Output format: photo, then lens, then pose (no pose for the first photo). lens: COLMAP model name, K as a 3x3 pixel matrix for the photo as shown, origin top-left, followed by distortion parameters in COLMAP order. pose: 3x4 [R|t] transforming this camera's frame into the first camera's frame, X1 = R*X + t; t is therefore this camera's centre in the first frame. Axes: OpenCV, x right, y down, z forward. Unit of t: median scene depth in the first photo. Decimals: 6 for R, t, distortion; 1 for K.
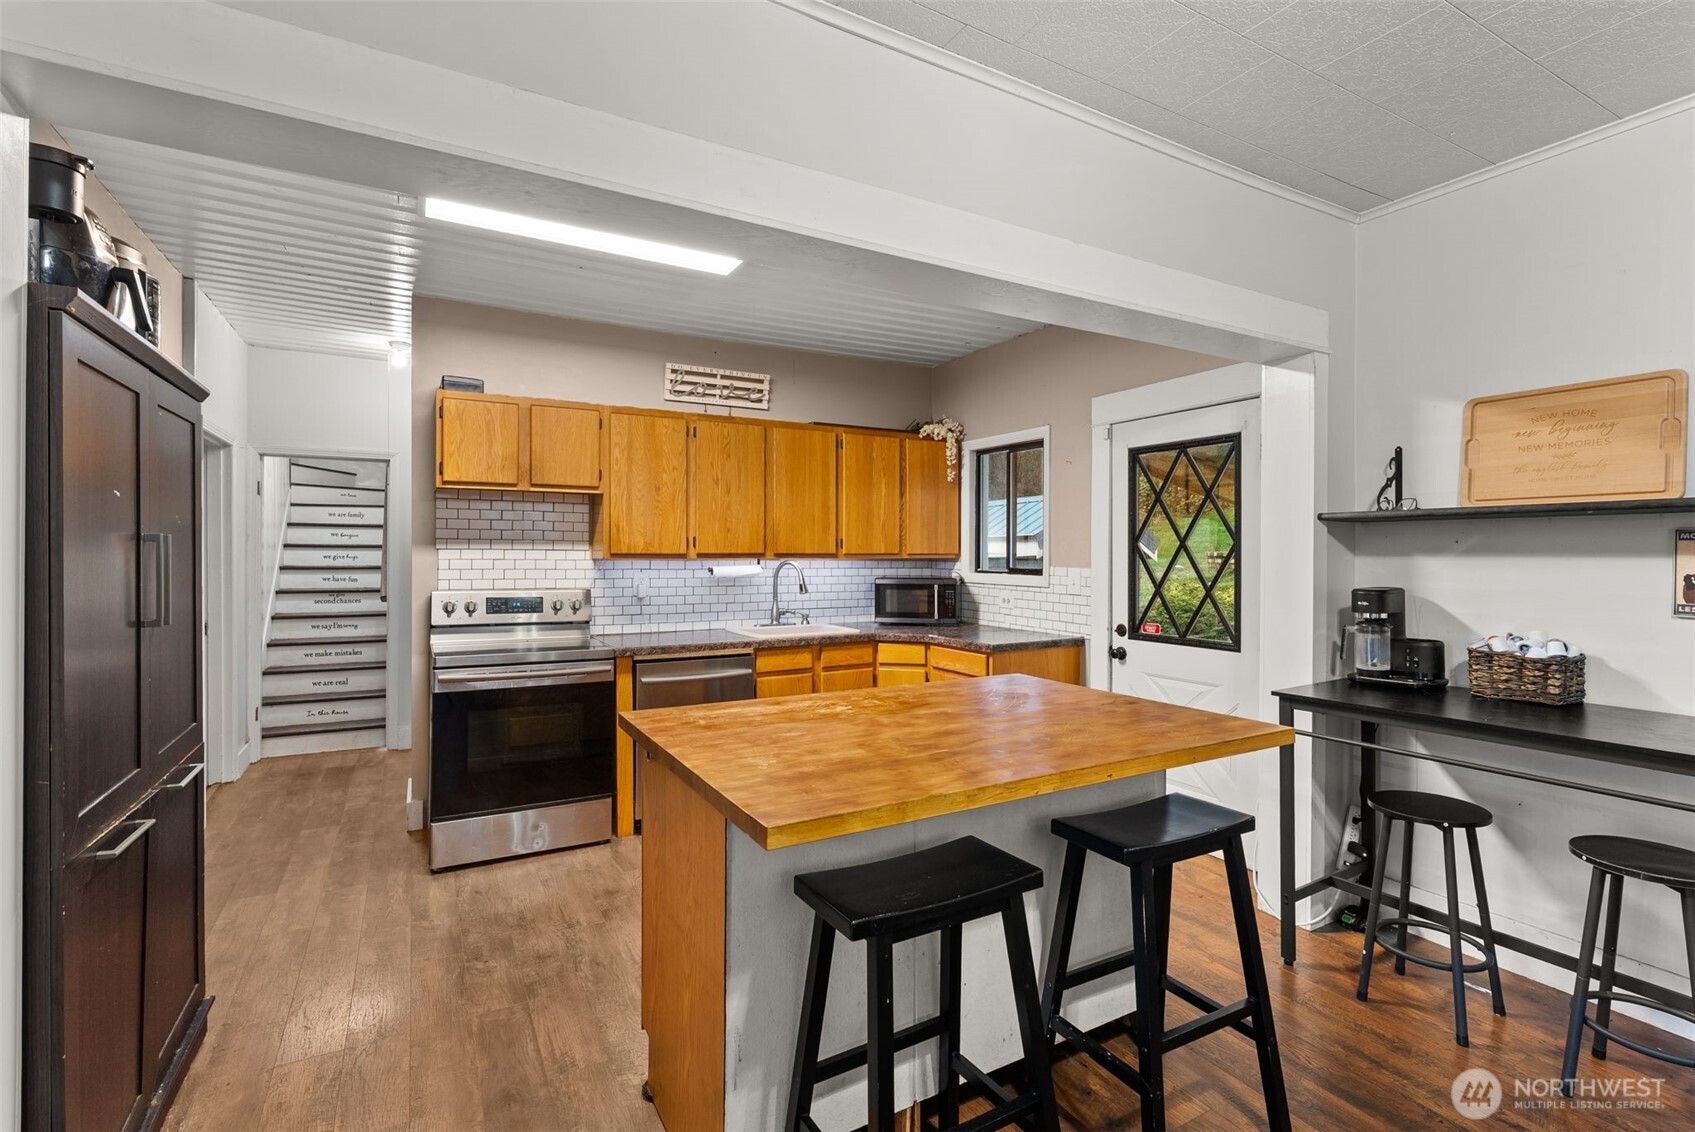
lens RADIAL K [[772.4, 0, 848.1], [0, 772.4, 550.1], [0, 0, 1]] dist [-0.007741, 0.002606]
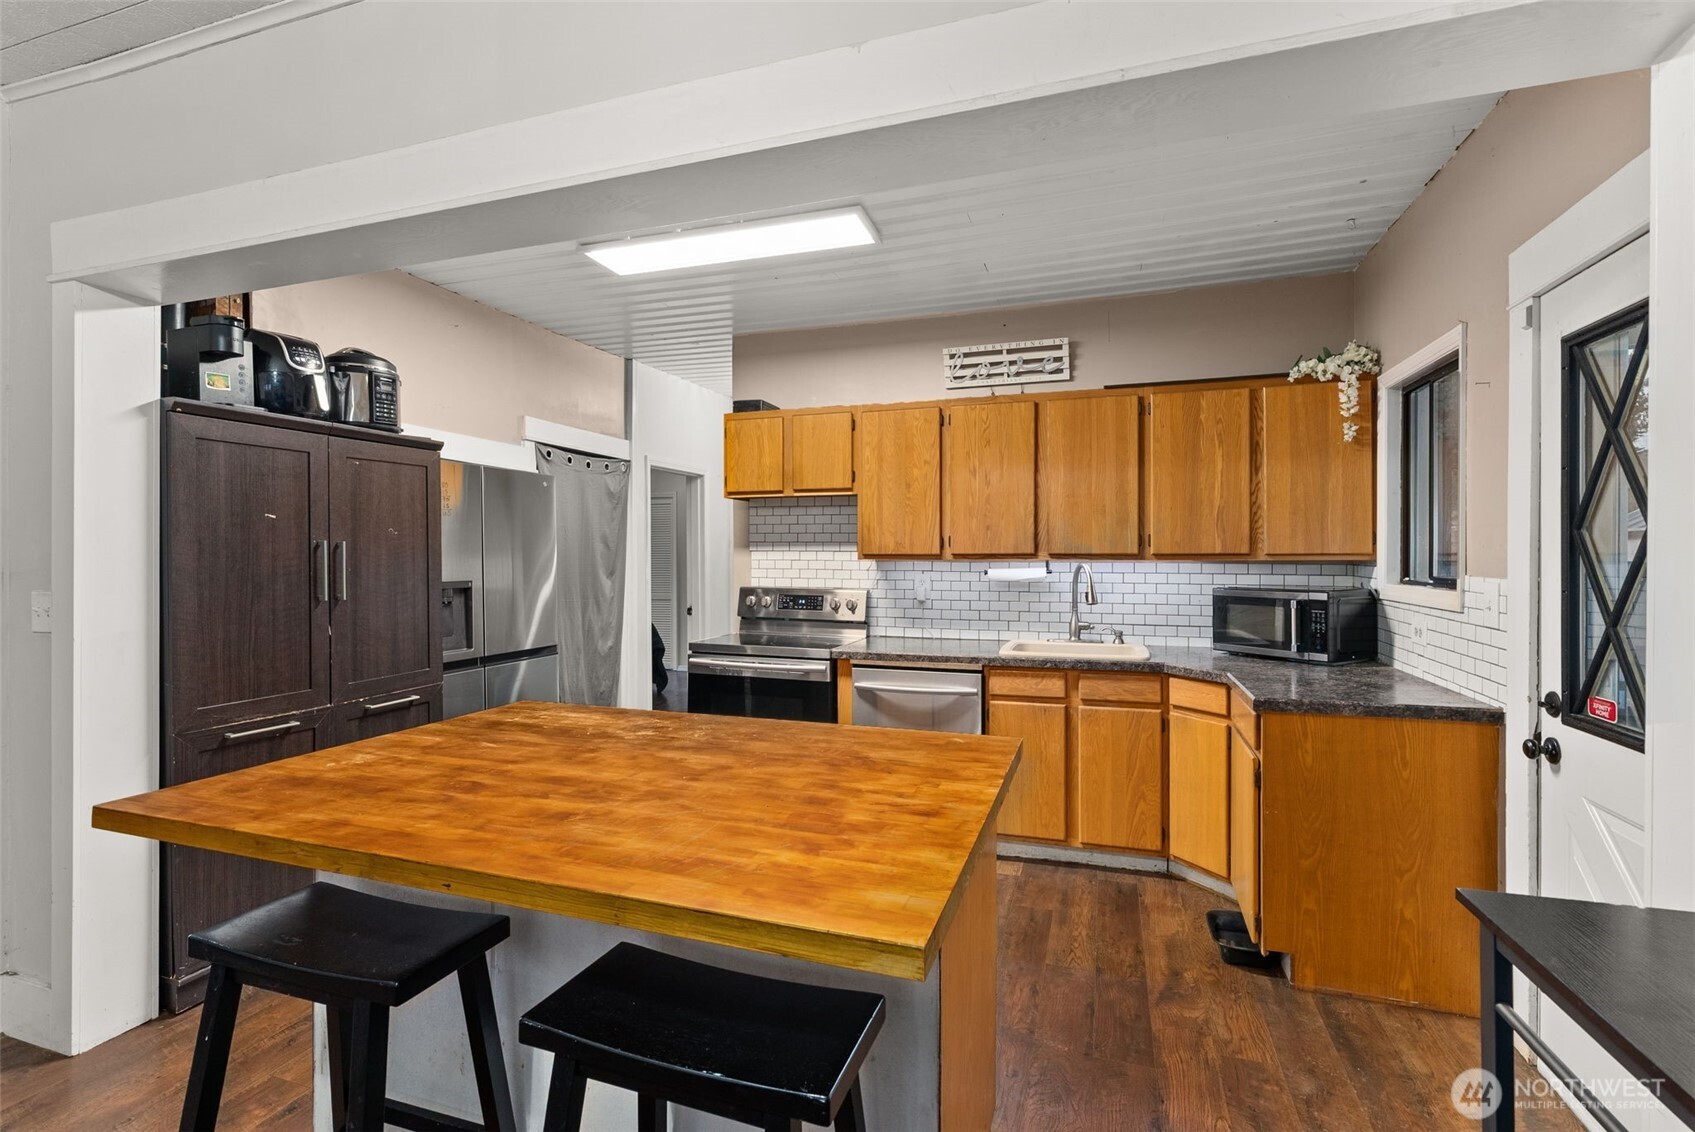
lens RADIAL K [[772.4, 0, 844.3], [0, 772.4, 556.0], [0, 0, 1]] dist [-0.007741, 0.002606]
pose [[0.665405, -0.001472, -0.746481, 0.369722], [0.004241, 0.999989, 0.001809, 0.004051], [0.746470, -0.004370, 0.665405, 0.285965]]
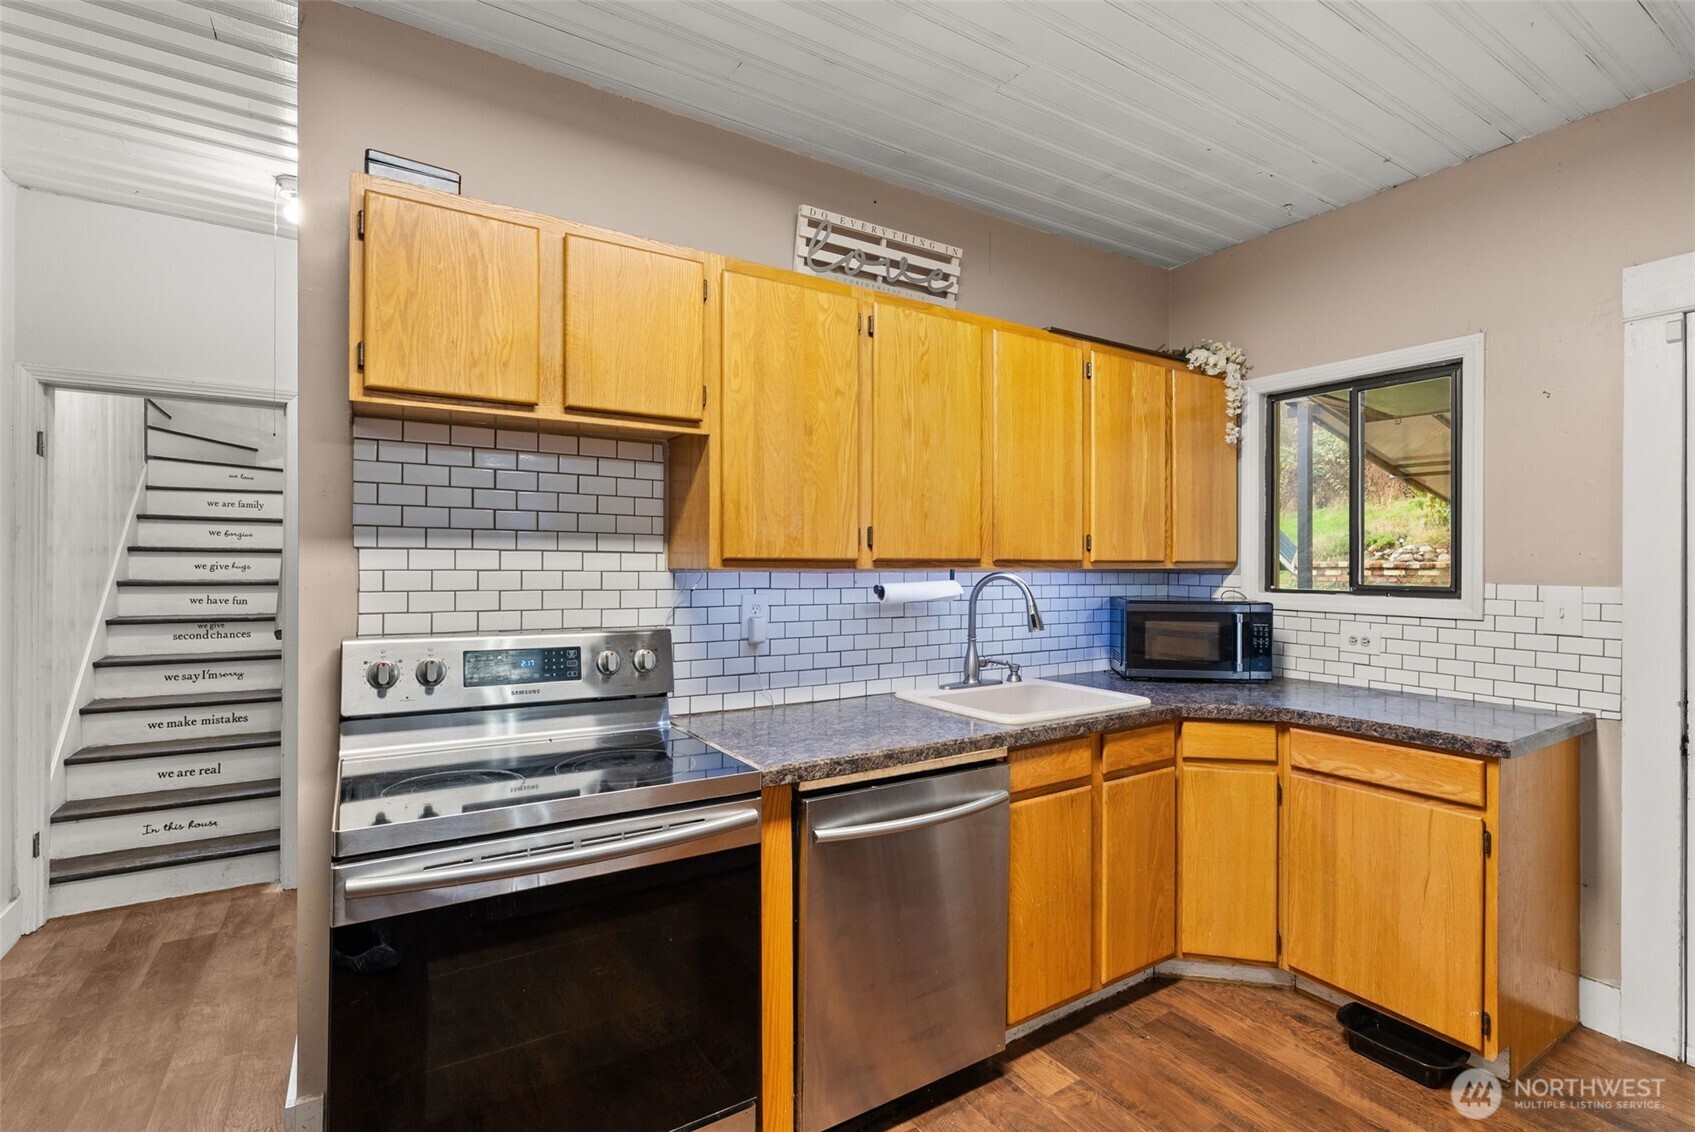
lens RADIAL K [[772.4, 0, 845.6], [0, 772.4, 561.5], [0, 0, 1]] dist [-0.007741, 0.002606]
pose [[0.998759, 0.000881, 0.049795, -0.226252], [-0.000912, 0.999999, 0.000590, 0.005339], [-0.049794, -0.000635, 0.998759, 0.450989]]
